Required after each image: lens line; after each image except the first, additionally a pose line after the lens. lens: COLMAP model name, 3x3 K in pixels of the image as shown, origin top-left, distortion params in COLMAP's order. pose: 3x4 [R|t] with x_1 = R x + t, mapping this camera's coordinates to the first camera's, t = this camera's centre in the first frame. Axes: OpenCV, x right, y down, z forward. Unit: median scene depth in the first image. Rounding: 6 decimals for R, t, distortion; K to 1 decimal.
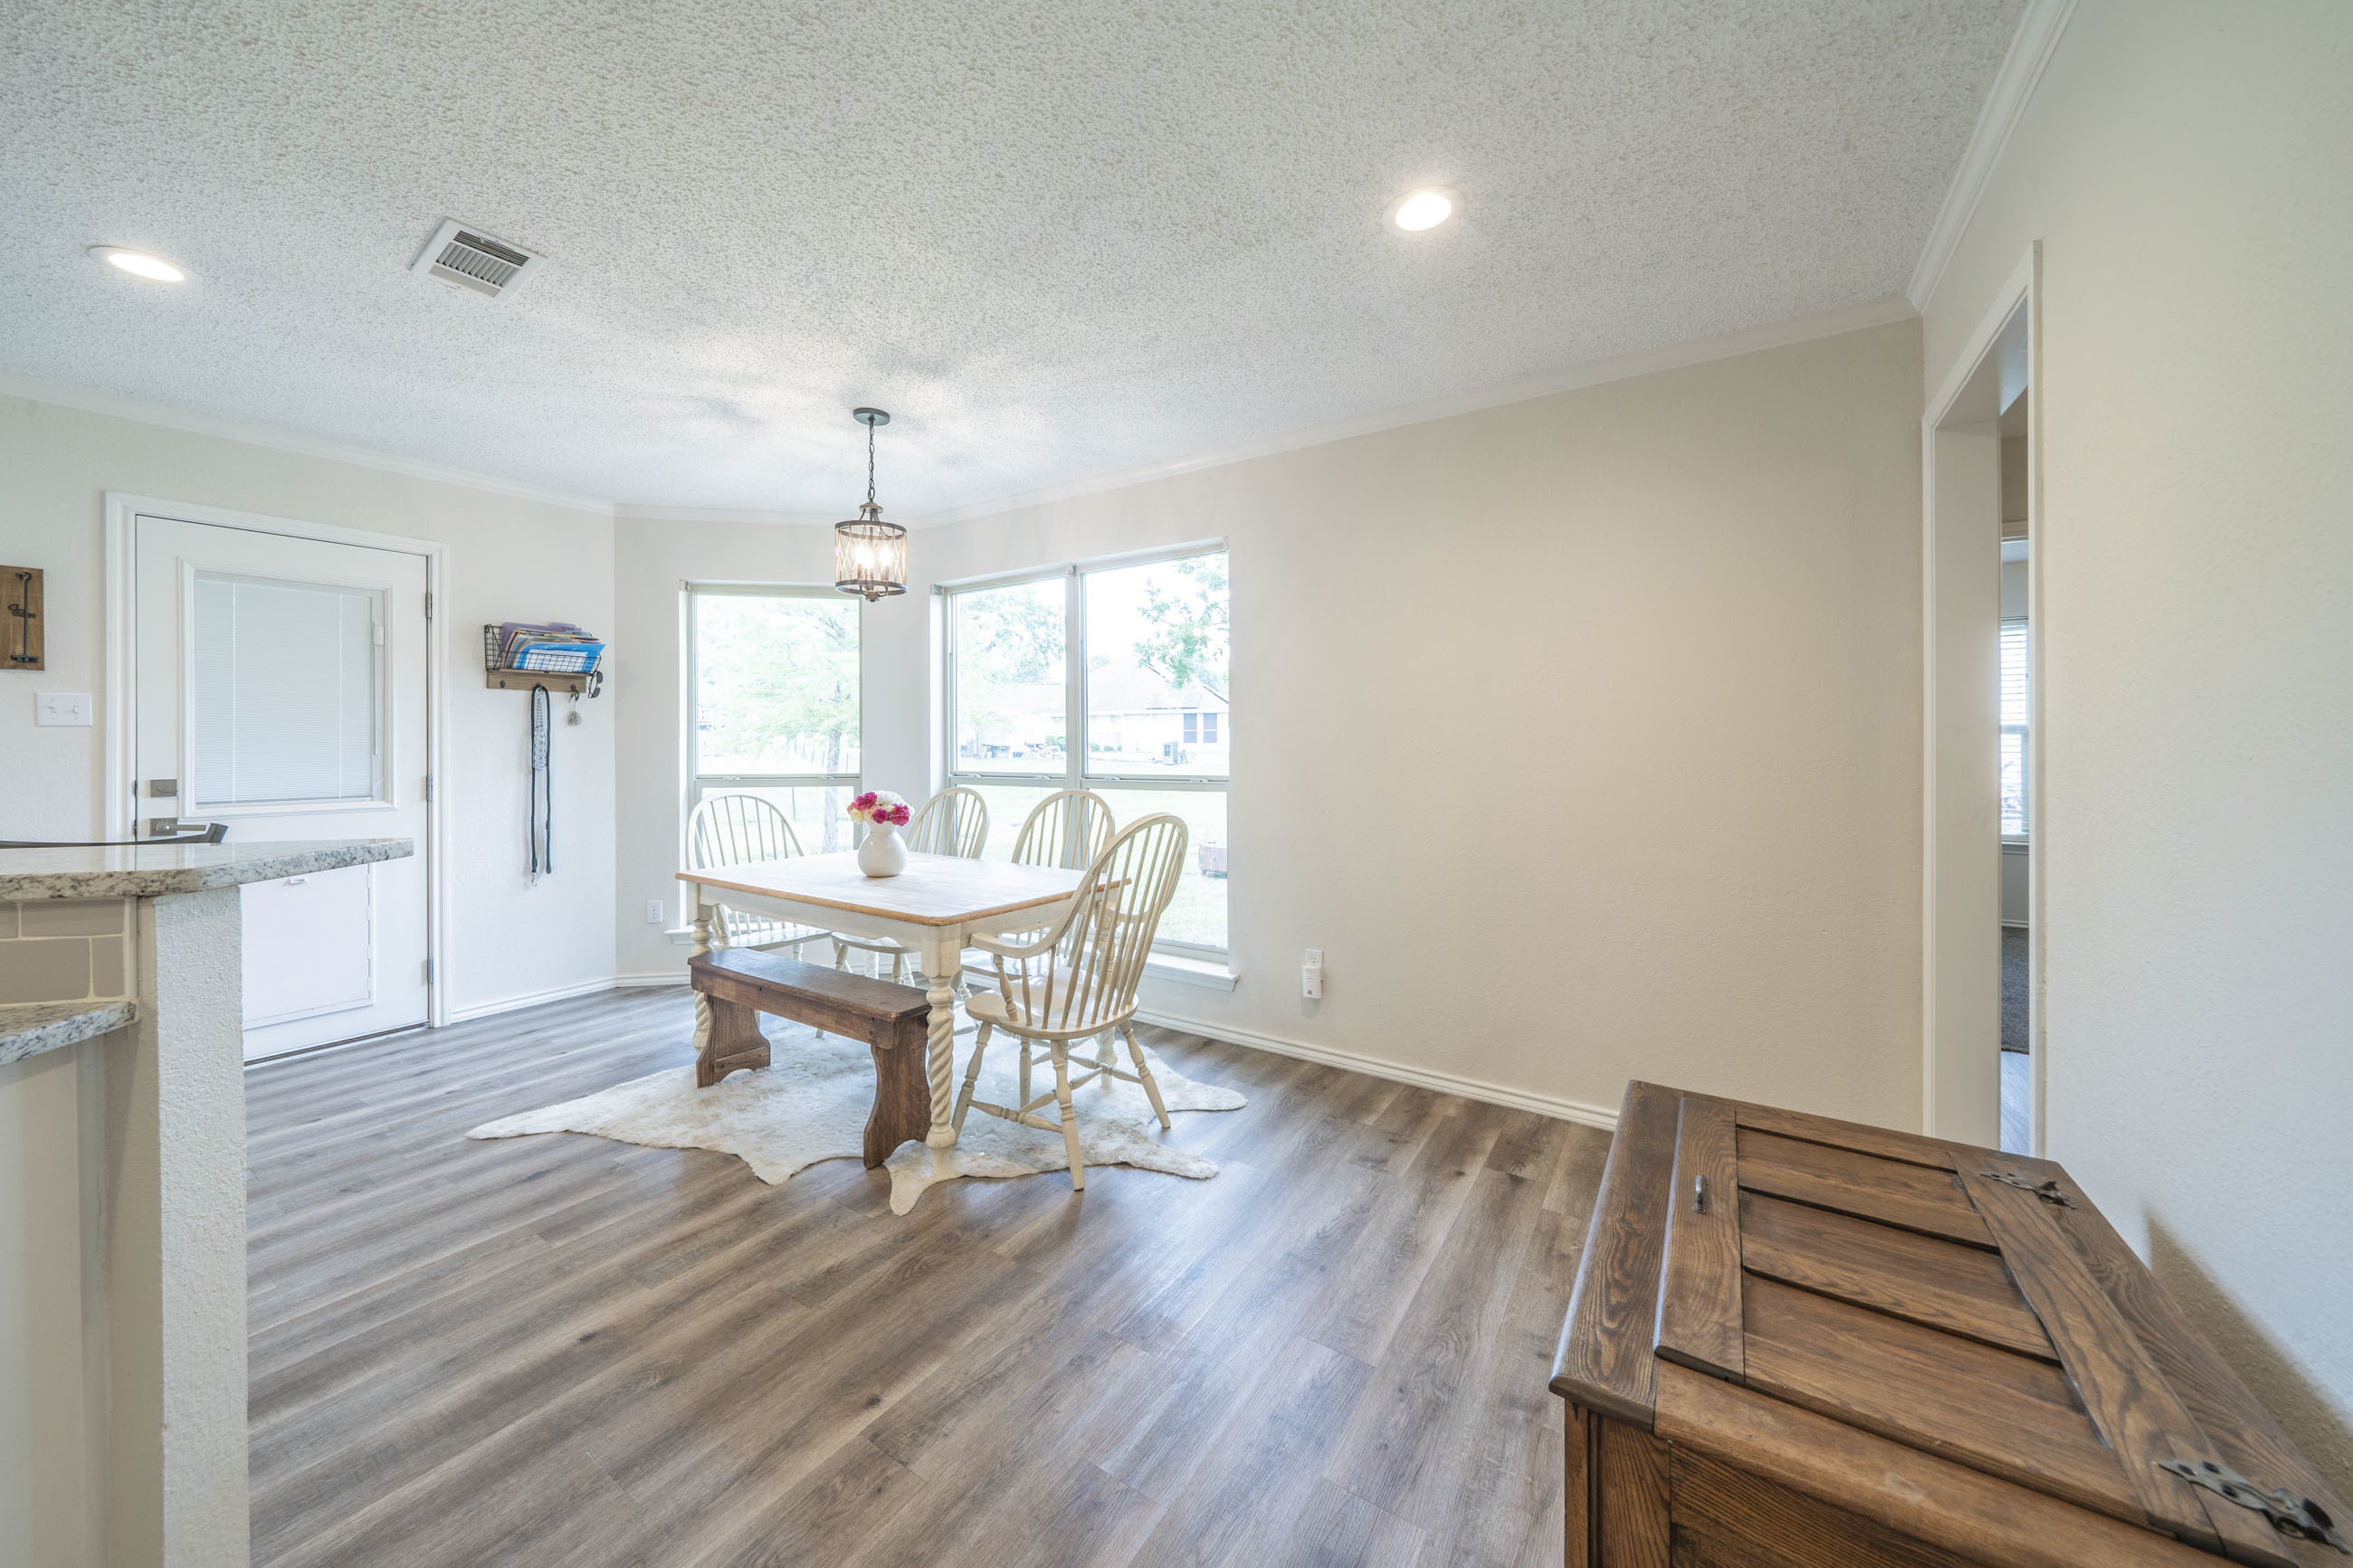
lens RADIAL K [[815.5, 0, 1166.1], [0, 815.5, 741.6], [0, 0, 1]] dist [-0.001376, -0.000084]
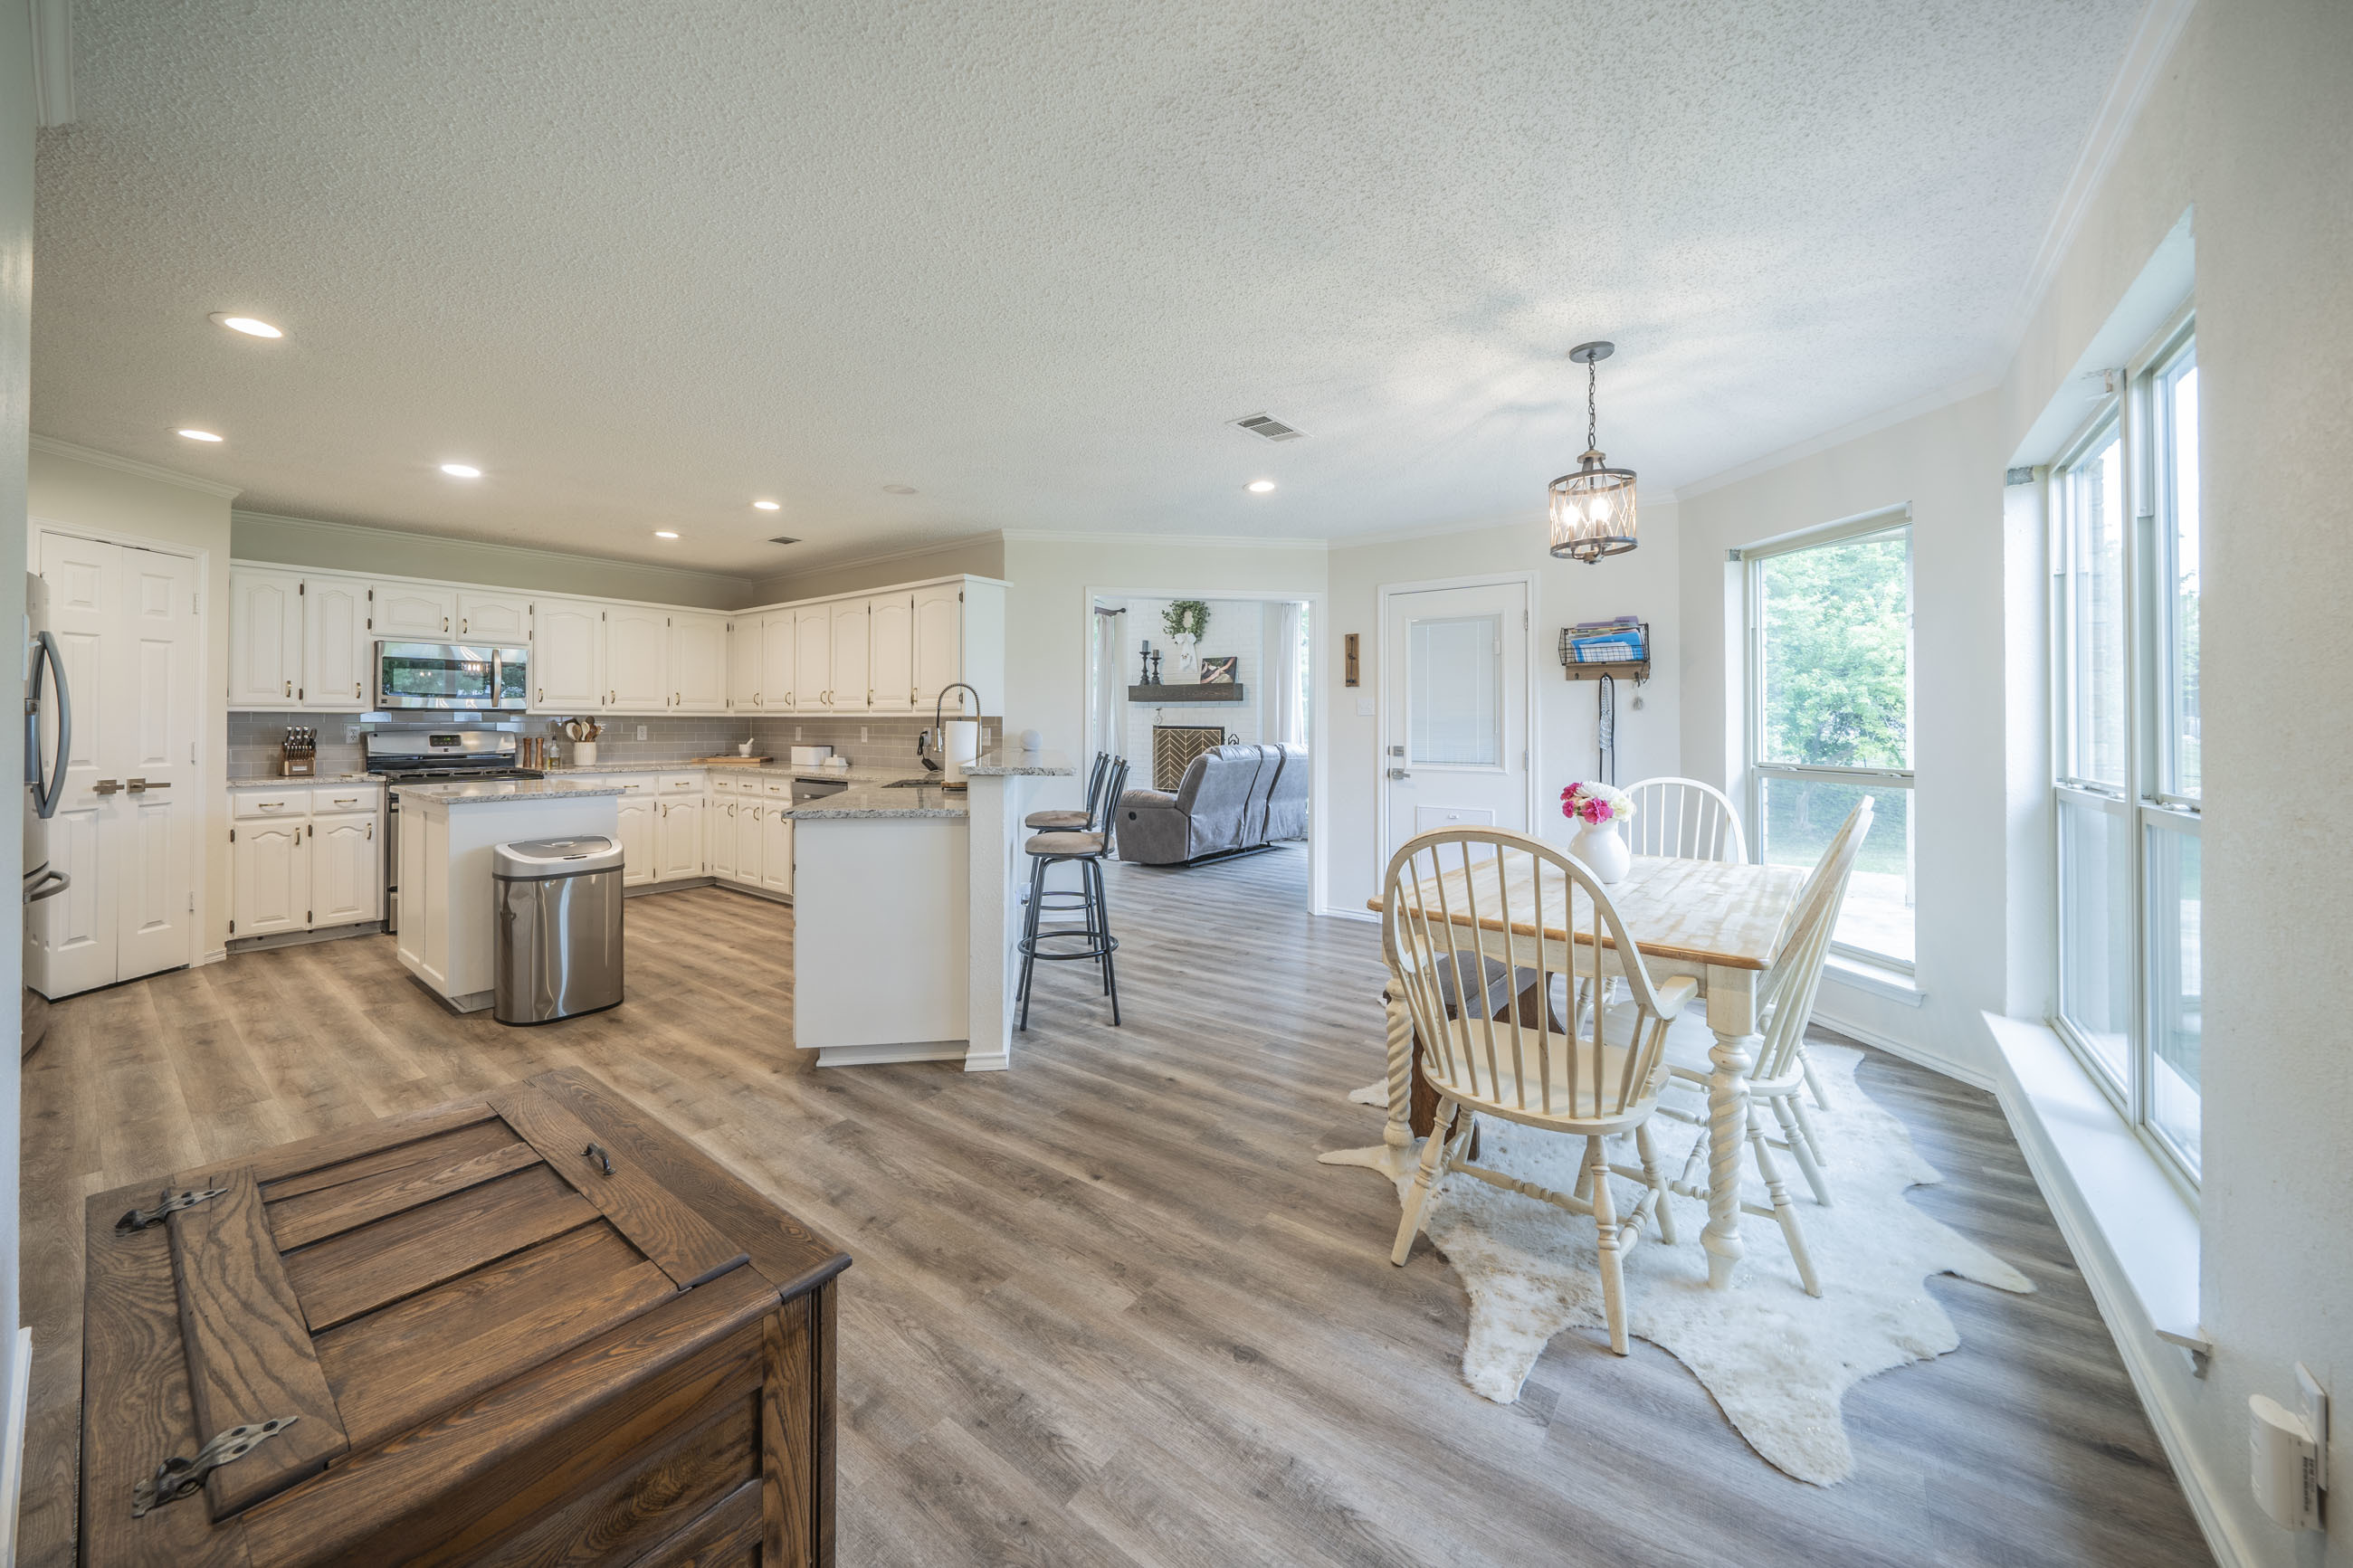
lens RADIAL K [[851.2, 0, 1169.5], [0, 851.2, 719.7], [0, 0, 1]] dist [-0.001991, -0.000283]
pose [[-0.061734, -0.004272, -0.998084, 0.573159], [-0.000214, 0.999991, -0.004267, -0.001381], [0.998093, -0.000050, -0.061734, 0.606551]]
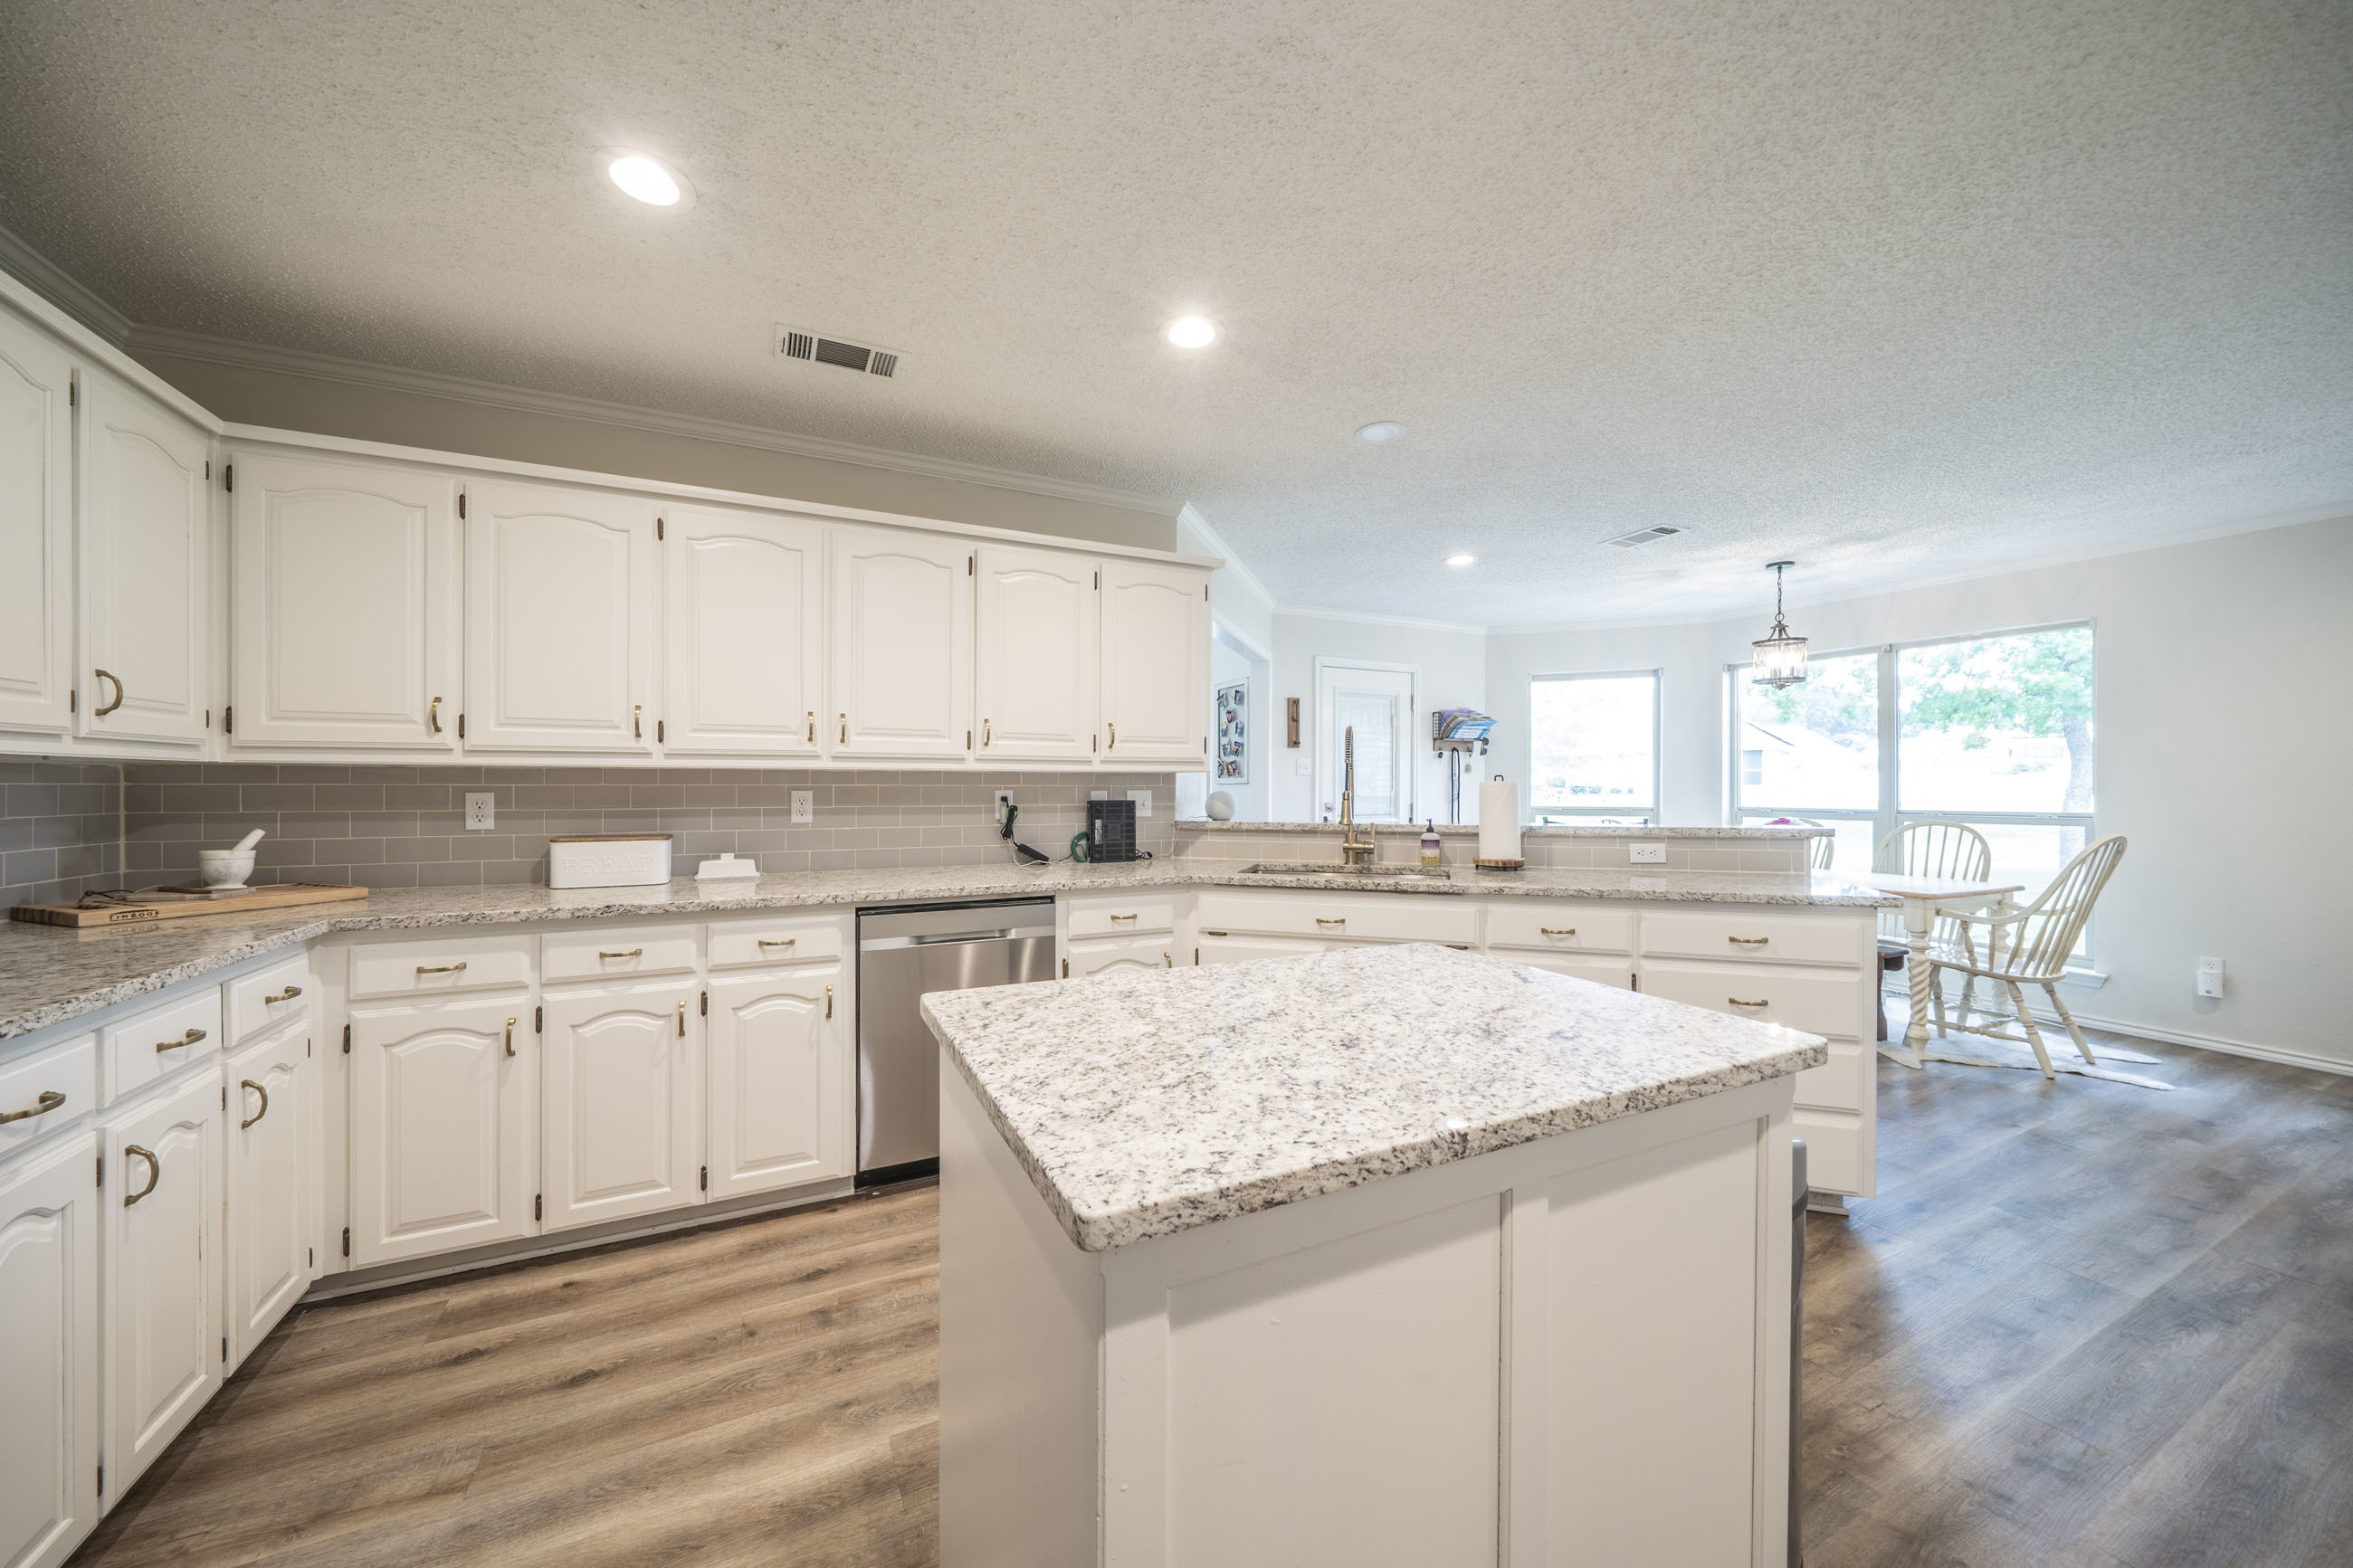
lens RADIAL K [[826.3, 0, 1159.6], [0, 826.3, 785.3], [0, 0, 1]] dist [-0.000884, -0.000118]
pose [[0.866415, 0.003531, -0.499313, -0.597328], [-0.001095, 0.999986, 0.005171, -0.004008], [0.499324, -0.003933, 0.866406, -0.888731]]
